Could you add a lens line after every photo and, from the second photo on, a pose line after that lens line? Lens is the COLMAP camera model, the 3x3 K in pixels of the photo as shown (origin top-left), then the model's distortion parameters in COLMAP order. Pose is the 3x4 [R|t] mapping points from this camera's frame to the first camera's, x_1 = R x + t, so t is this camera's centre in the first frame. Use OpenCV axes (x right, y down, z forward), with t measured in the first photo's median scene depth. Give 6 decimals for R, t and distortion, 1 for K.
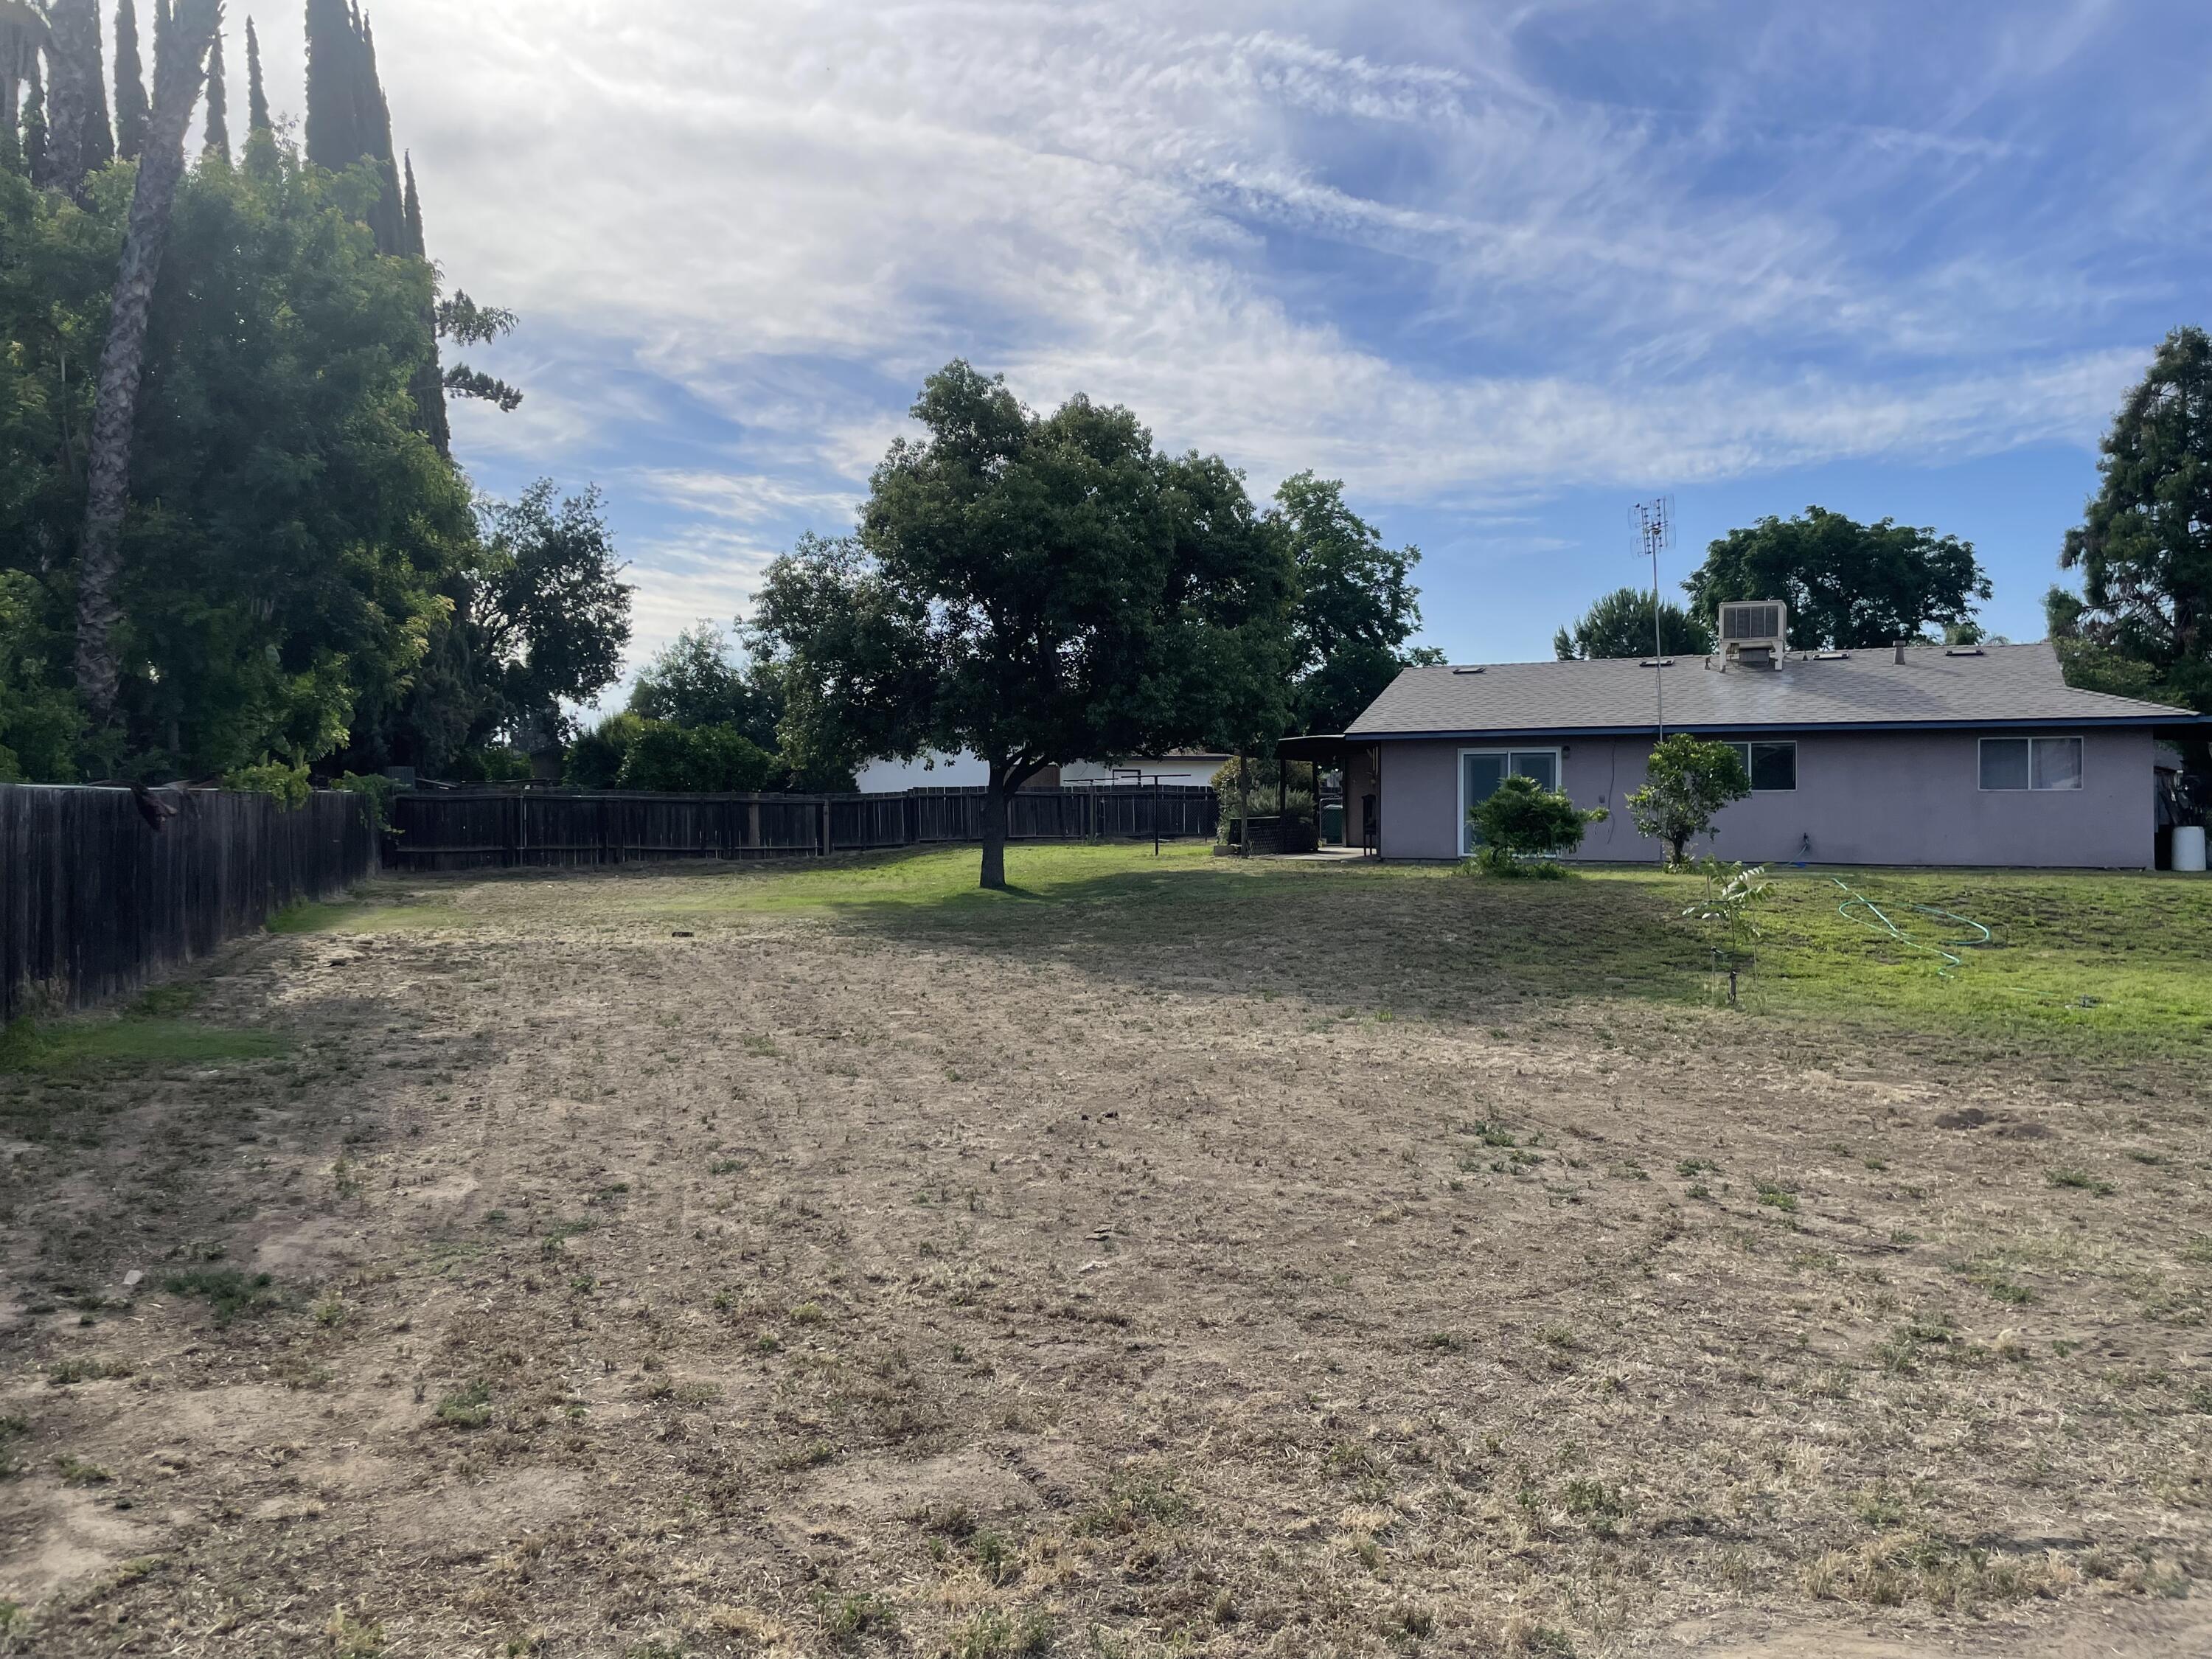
lens RADIAL K [[1680.4, 0, 1090.0], [0, 1680.4, 813.5], [0, 0, 1]] dist [0.079046, -0.104082]
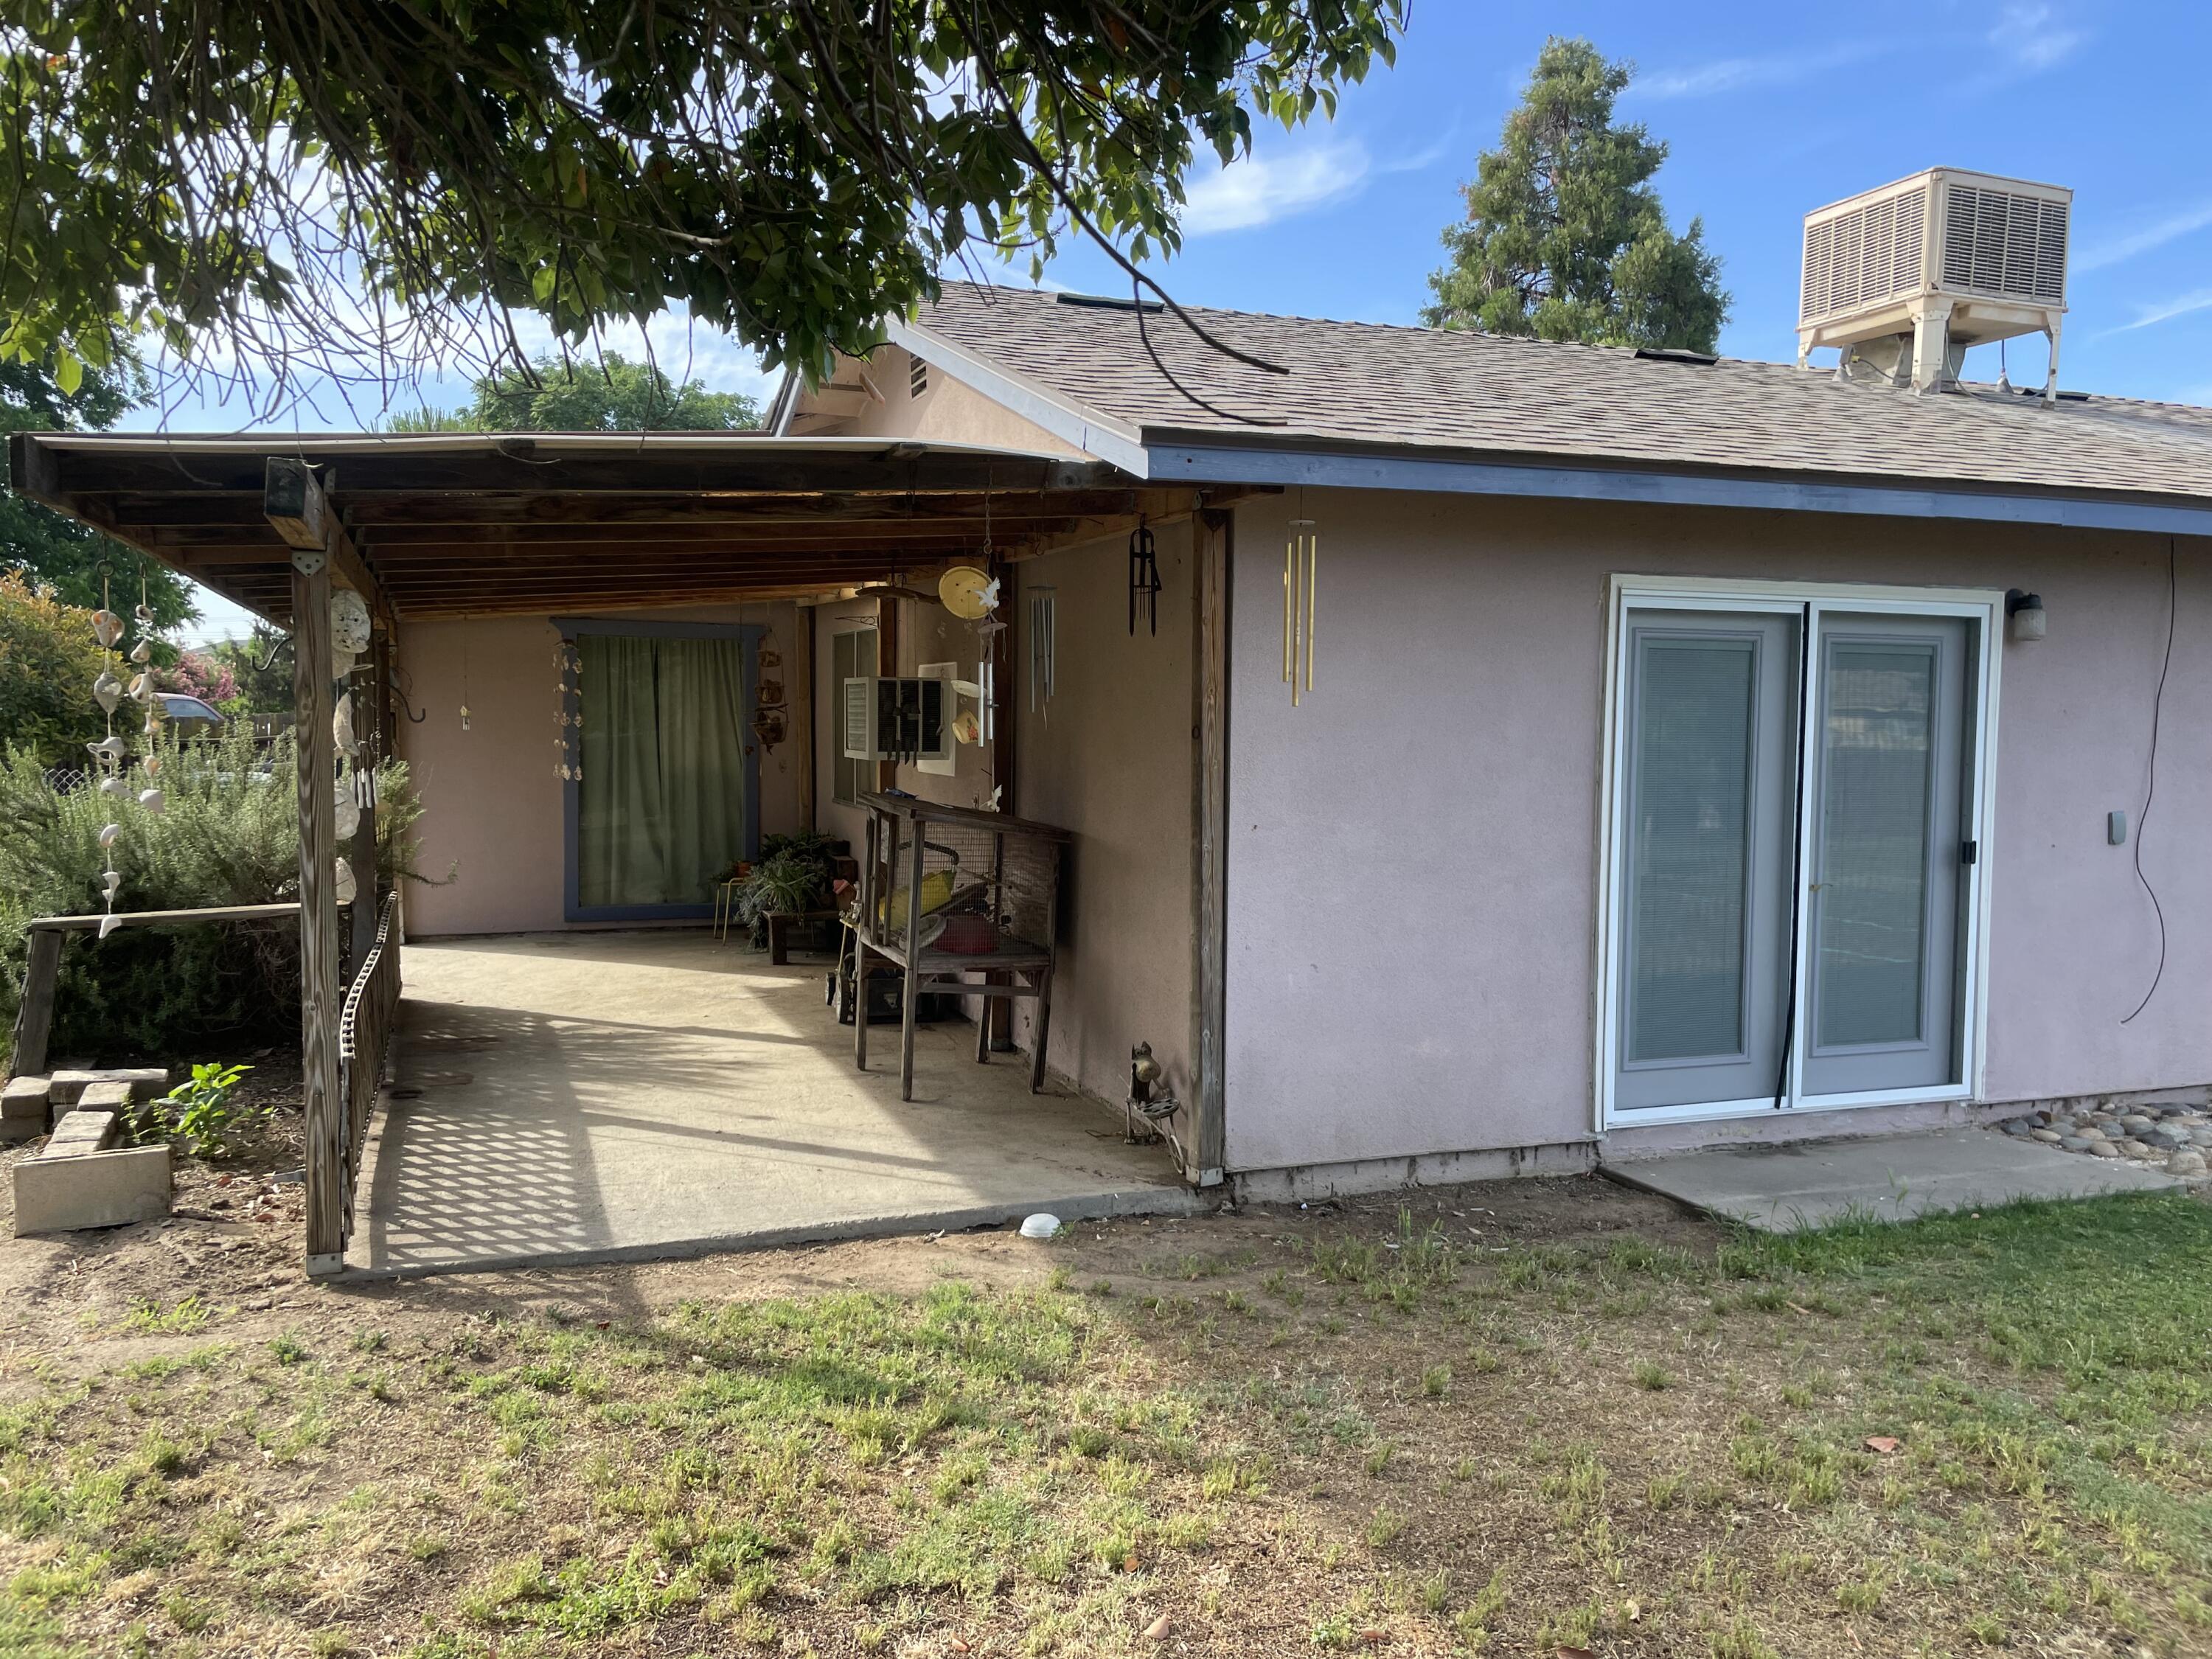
lens RADIAL K [[1680.4, 0, 1106.1], [0, 1680.4, 829.6], [0, 0, 1]] dist [0.079046, -0.104082]
pose [[0.703262, -0.044523, 0.709535, 0.023836], [-0.003383, 0.997816, 0.065966, -0.013391], [-0.710923, -0.048792, 0.701575, 0.542215]]
